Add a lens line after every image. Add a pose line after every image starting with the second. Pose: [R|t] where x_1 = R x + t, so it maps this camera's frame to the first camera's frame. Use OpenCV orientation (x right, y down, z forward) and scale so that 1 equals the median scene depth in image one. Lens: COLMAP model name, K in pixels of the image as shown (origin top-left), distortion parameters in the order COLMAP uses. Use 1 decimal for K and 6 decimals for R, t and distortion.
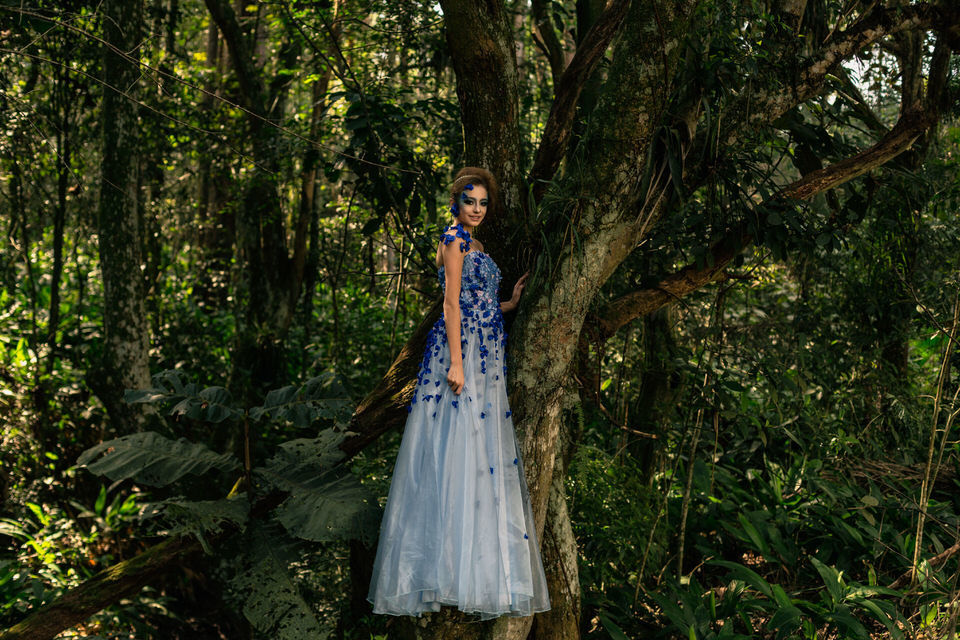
lens RADIAL K [[1382.2, 0, 468.2], [0, 1382.2, 318.0], [0, 0, 1]] dist [0.007279, -0.012628]
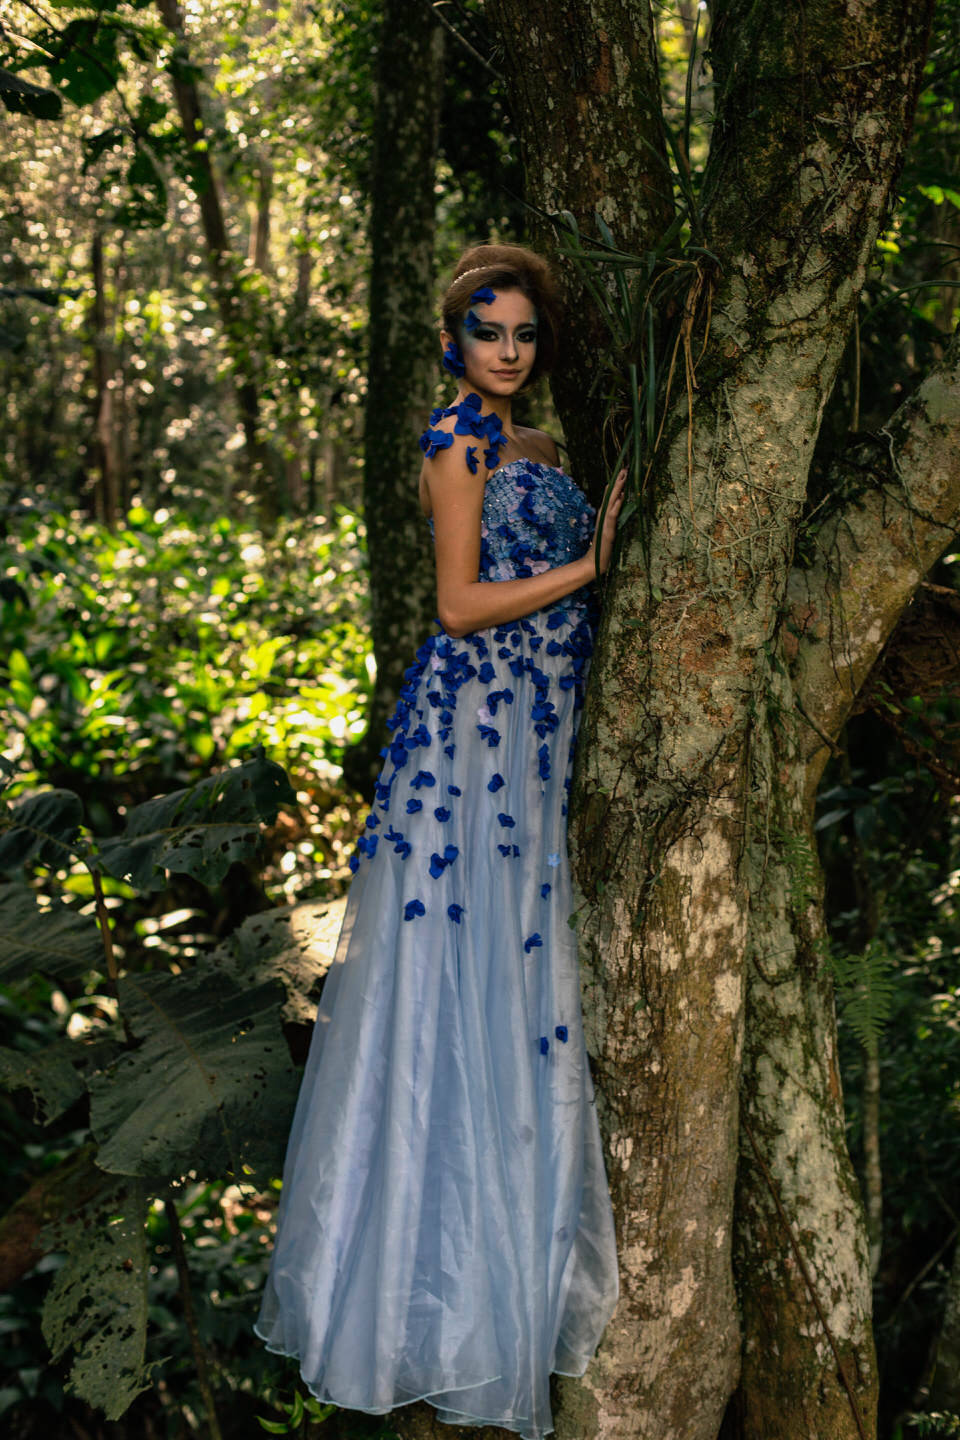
lens RADIAL K [[2081.2, 0, 480.0], [0, 2081.2, 720.0], [0, 0, 1]] dist [-0.132685, 0.080724]
pose [[0.894604, -0.014363, -0.446630, 0.252727], [0.025423, 0.999500, 0.018781, 0.018663], [0.446137, -0.028156, 0.894522, 0.484172]]
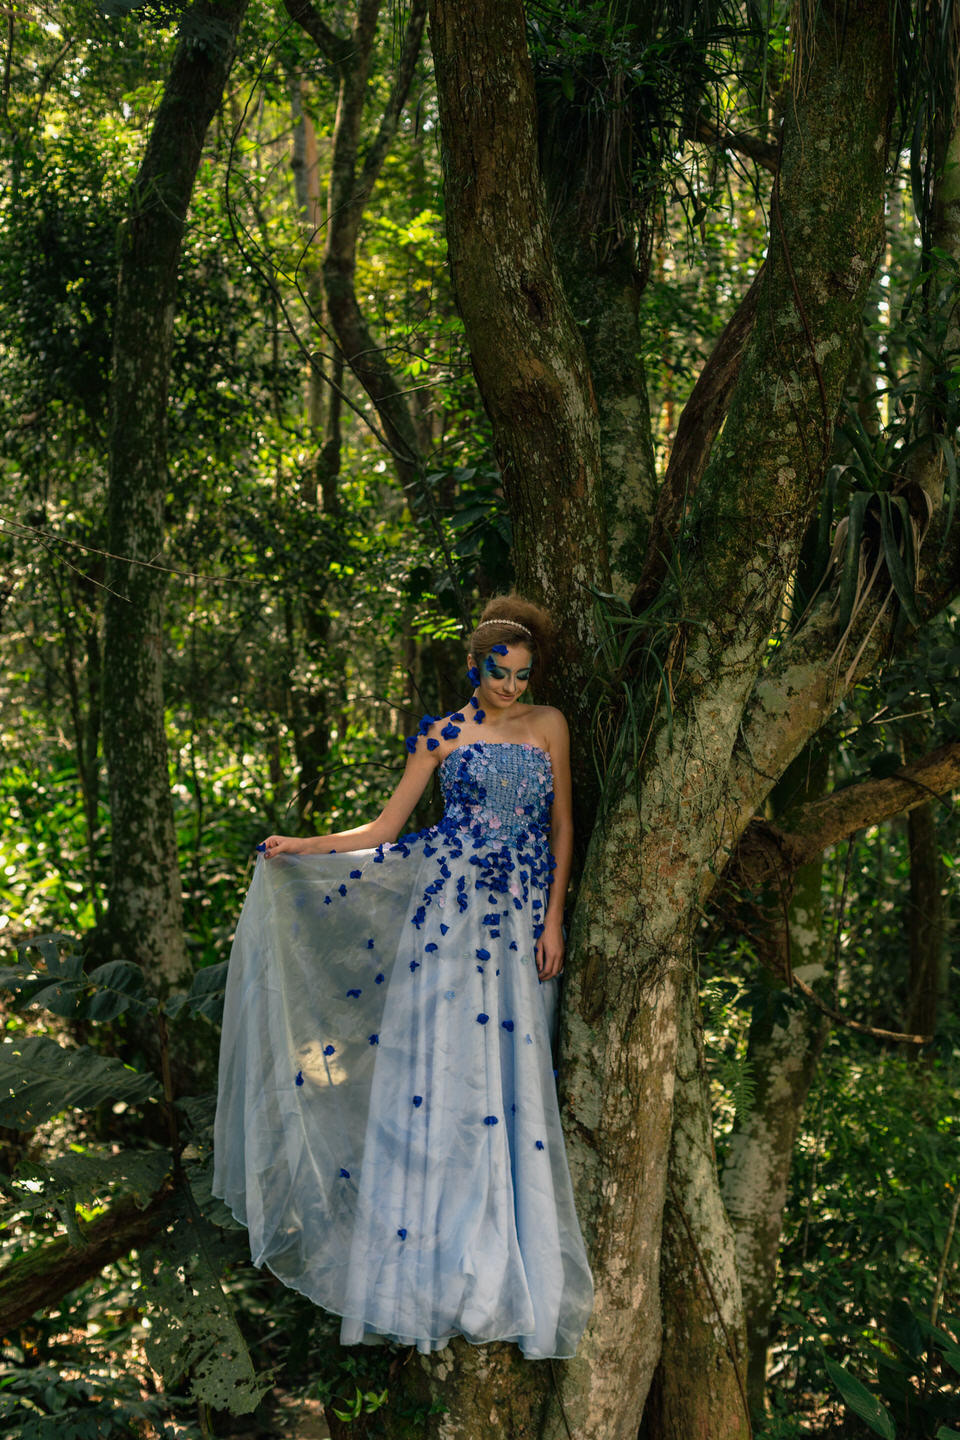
lens RADIAL K [[2166.8, 0, 499.1], [0, 2166.8, 689.8], [0, 0, 1]] dist [0.021086, -0.106120]
pose [[0.982428, -0.036305, -0.183075, 0.163232], [0.023515, 0.997159, -0.071556, 0.003520], [0.185153, 0.065993, 0.980491, 0.106526]]
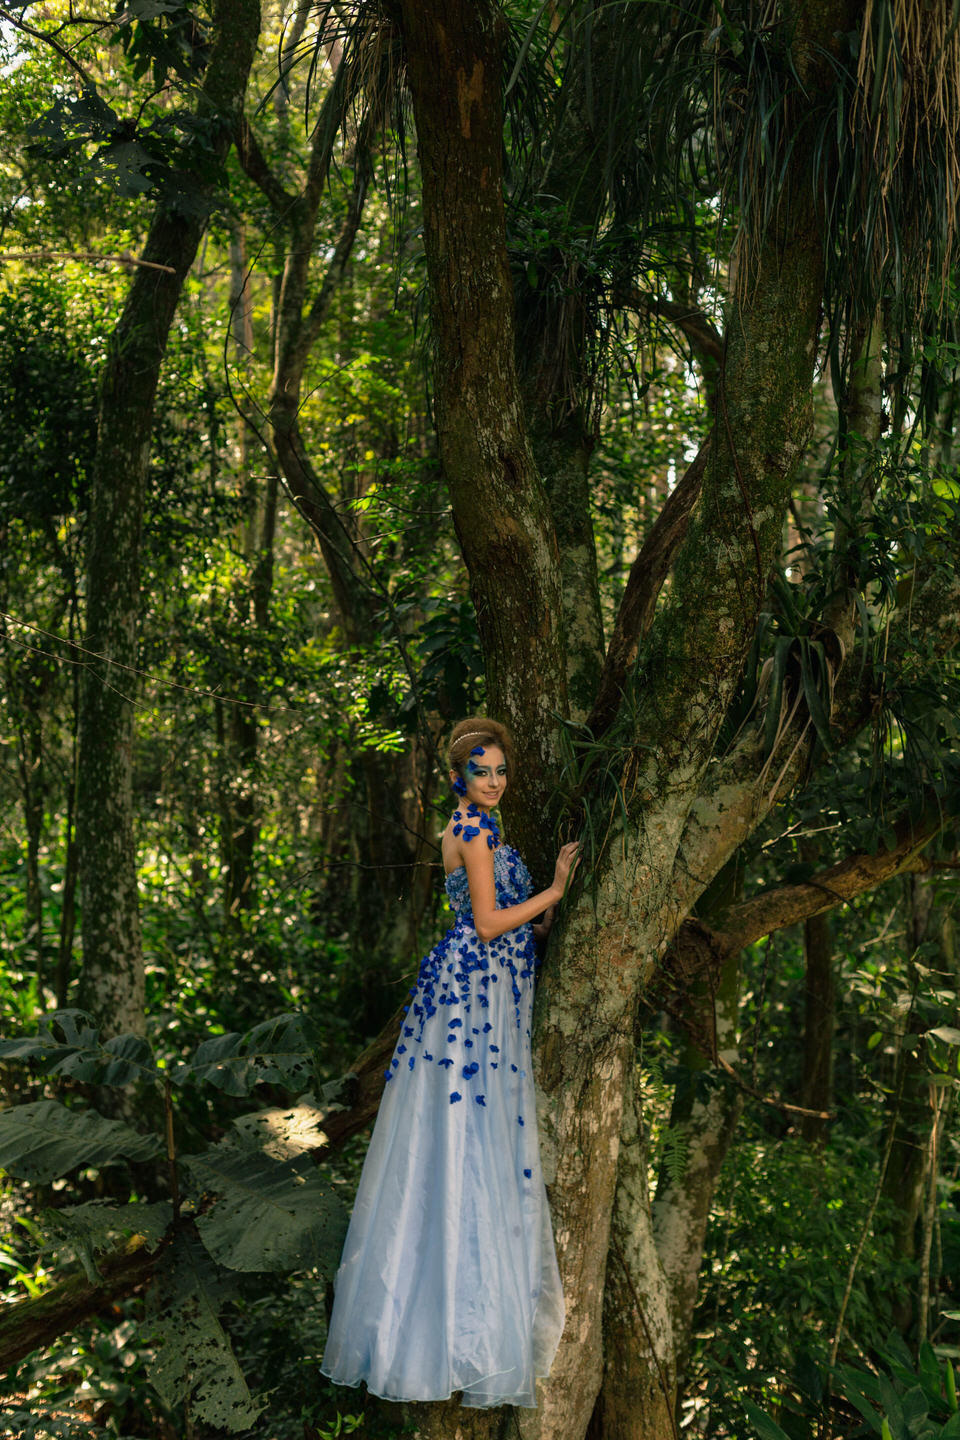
lens RADIAL K [[2087.6, 0, 480.0], [0, 2087.6, 720.0], [0, 0, 1]] dist [0.013212, -0.041541]
pose [[0.989345, -0.022071, -0.143910, 0.146514], [0.006543, 0.994184, -0.107496, 0.007939], [0.145446, 0.105409, 0.983735, -0.001640]]
